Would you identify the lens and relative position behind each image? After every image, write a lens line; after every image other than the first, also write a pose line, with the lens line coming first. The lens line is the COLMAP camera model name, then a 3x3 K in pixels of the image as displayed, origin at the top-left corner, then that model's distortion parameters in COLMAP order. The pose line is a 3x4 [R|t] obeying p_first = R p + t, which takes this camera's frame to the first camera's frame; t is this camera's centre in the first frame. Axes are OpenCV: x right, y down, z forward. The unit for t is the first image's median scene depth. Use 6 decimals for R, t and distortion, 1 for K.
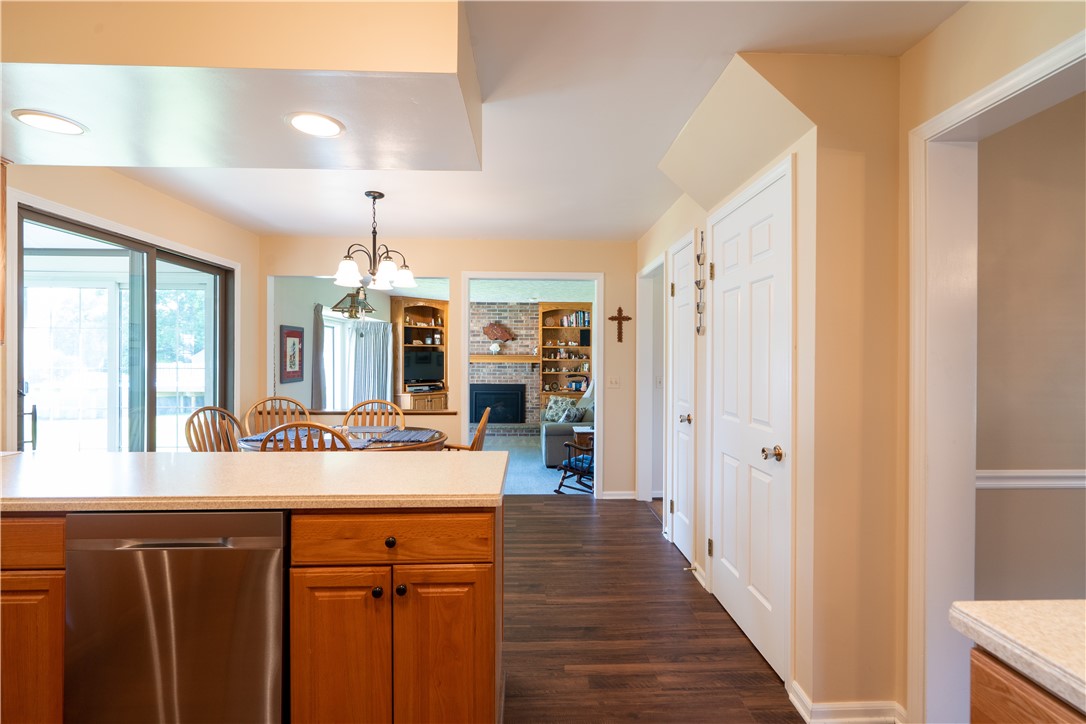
lens RADIAL K [[491.0, 0, 544.9], [0, 491.0, 358.6], [0, 0, 1]] dist [-0.003724, 0.000470]
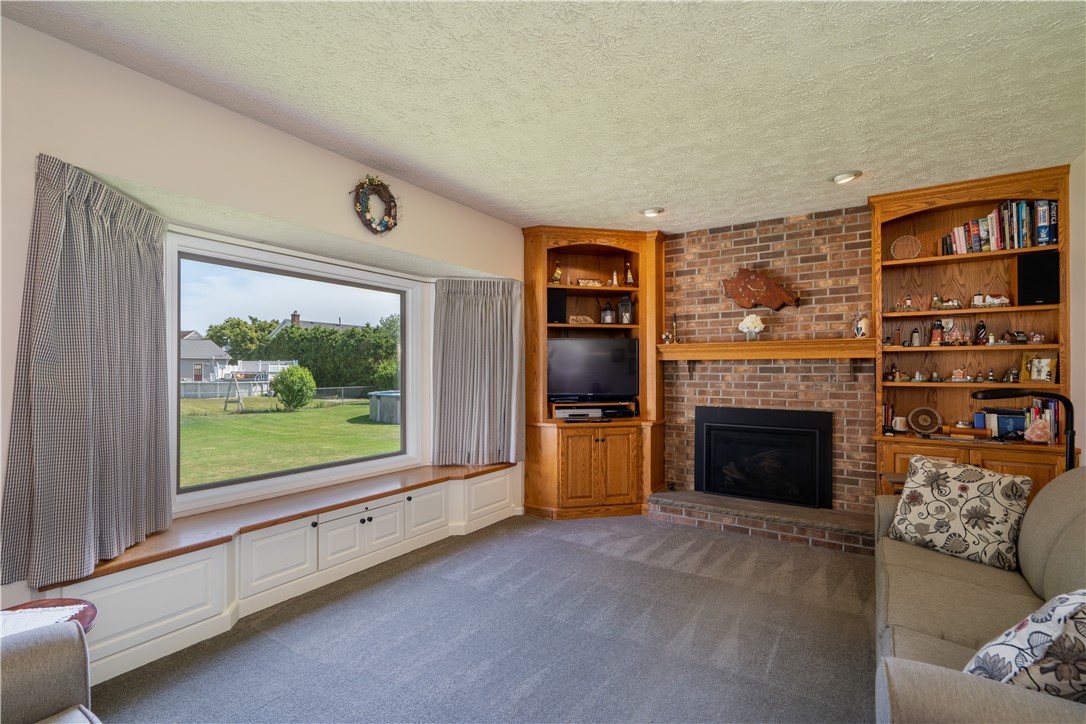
lens RADIAL K [[506.1, 0, 545.7], [0, 506.1, 368.9], [0, 0, 1]] dist [-0.002317, 0.000896]
pose [[0.823253, -0.007441, -0.567626, 0.001720], [0.002954, 0.999957, -0.008823, 0.019947], [0.567668, 0.005587, 0.823239, 0.534589]]
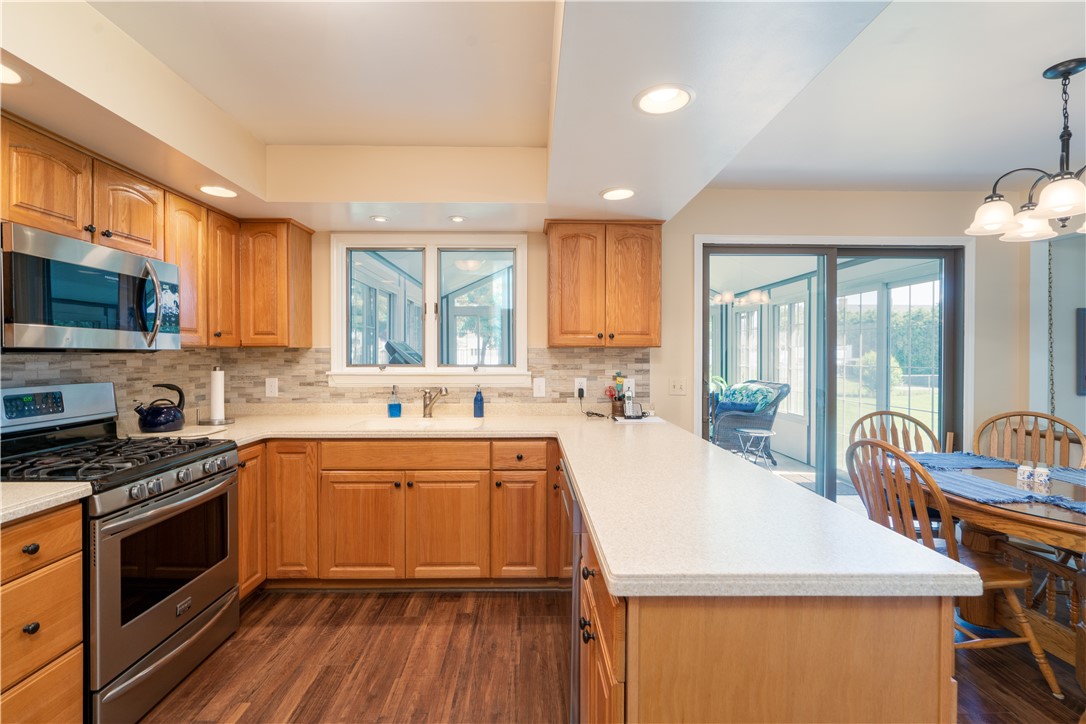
lens RADIAL K [[495.7, 0, 533.5], [0, 495.7, 355.7], [0, 0, 1]] dist [0.000036, 0.001072]
pose [[-0.017988, -0.000410, -0.999838, 0.079808], [-0.004426, 0.999990, -0.000331, 0.000197], [0.999828, 0.004419, -0.017989, 0.131955]]
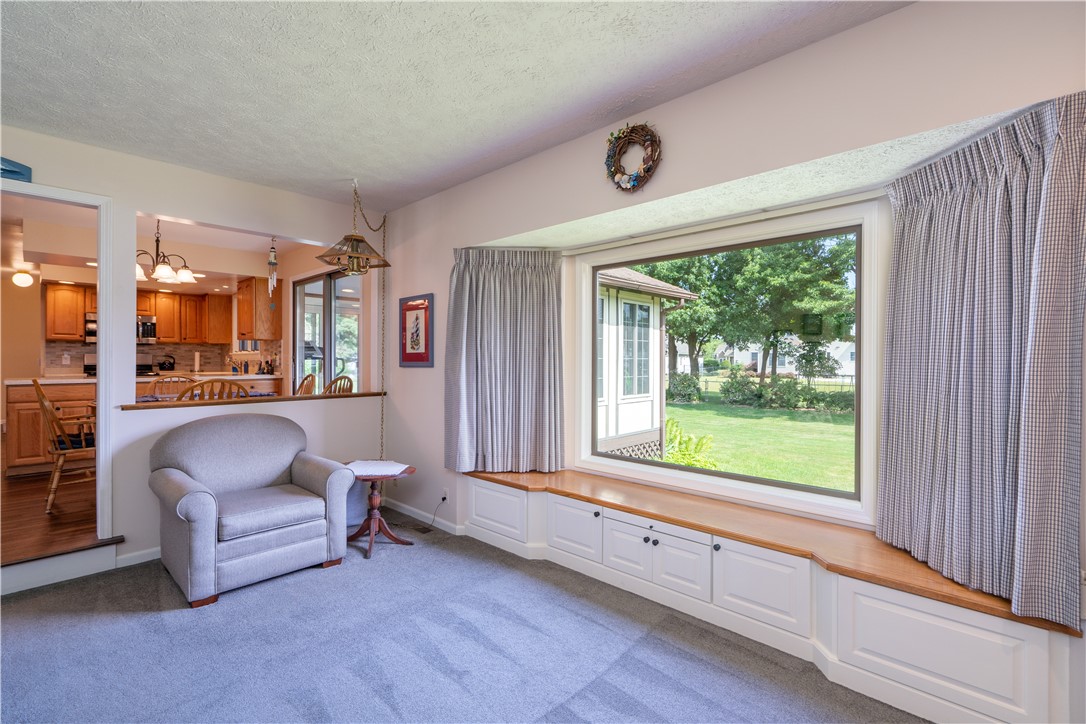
lens RADIAL K [[491.0, 0, 544.9], [0, 491.0, 358.6], [0, 0, 1]] dist [-0.003724, 0.000470]
pose [[-0.713218, -0.007927, -0.700897, -0.058323], [-0.007826, 0.999964, -0.003347, 0.018742], [0.700898, 0.003098, -0.713254, 0.897802]]
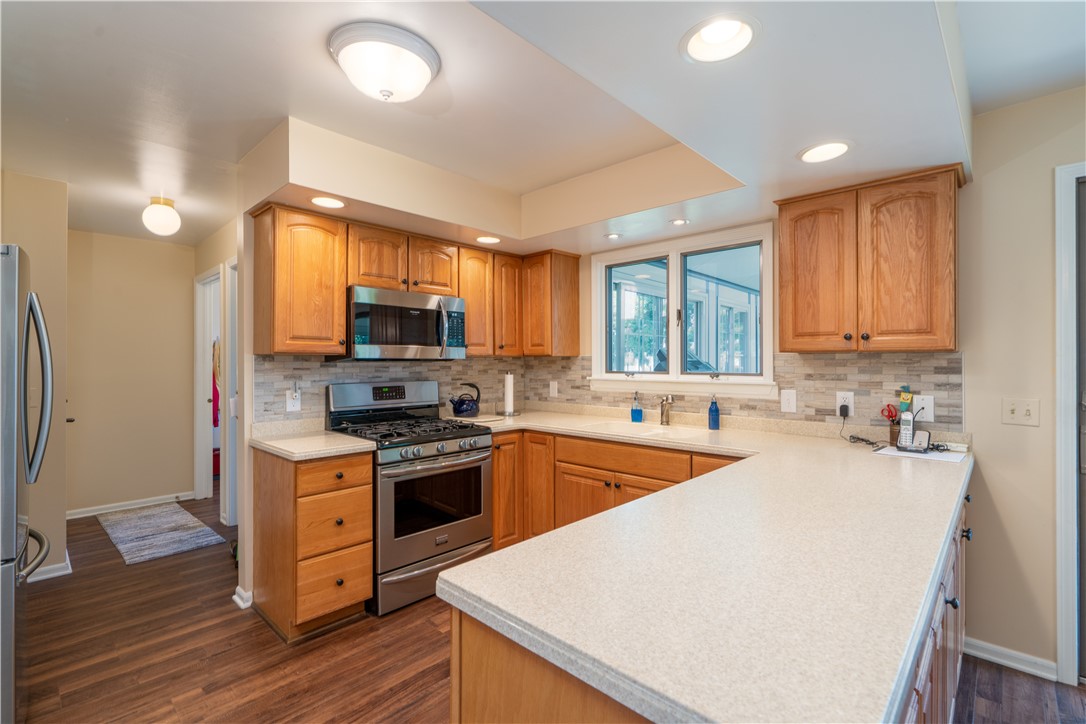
lens RADIAL K [[491.0, 0, 544.9], [0, 491.0, 358.6], [0, 0, 1]] dist [-0.003724, 0.000470]
pose [[-0.710204, -0.006878, -0.703963, 0.037902], [-0.003650, 0.999975, -0.006087, -0.000220], [0.703987, -0.001754, -0.710211, 0.230238]]
